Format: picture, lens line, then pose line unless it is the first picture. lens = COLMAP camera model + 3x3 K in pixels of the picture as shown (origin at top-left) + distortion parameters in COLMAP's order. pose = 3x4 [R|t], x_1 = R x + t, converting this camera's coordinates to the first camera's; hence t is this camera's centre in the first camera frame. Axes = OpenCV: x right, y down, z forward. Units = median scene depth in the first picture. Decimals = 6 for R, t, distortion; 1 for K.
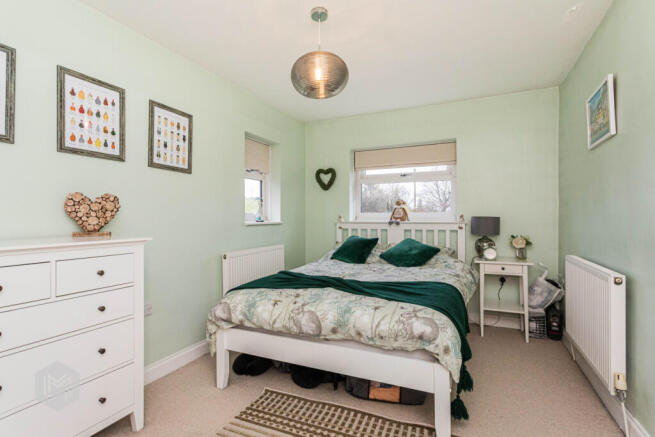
lens RADIAL K [[309.8, 0, 327.9], [0, 309.8, 217.3], [0, 0, 1]] dist [0.002730, 0.000204]
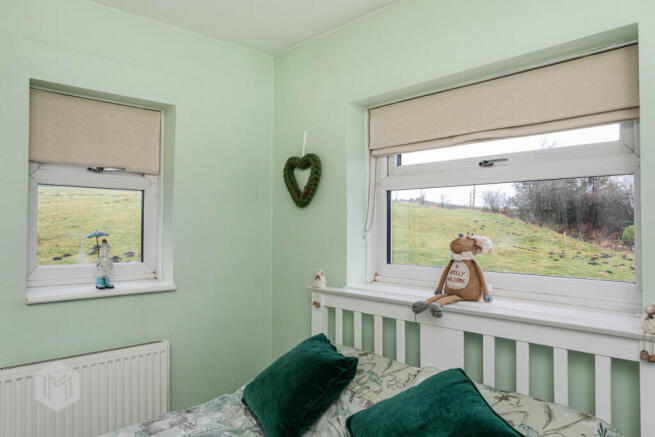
lens RADIAL K [[467.6, 0, 326.9], [0, 467.6, 217.3], [0, 0, 1]] dist [0.004779, -0.004979]
pose [[0.929693, -0.005911, -0.368288, 0.282453], [-0.004495, 0.999615, -0.027391, -0.063184], [0.368308, 0.027121, 0.929308, 0.471565]]
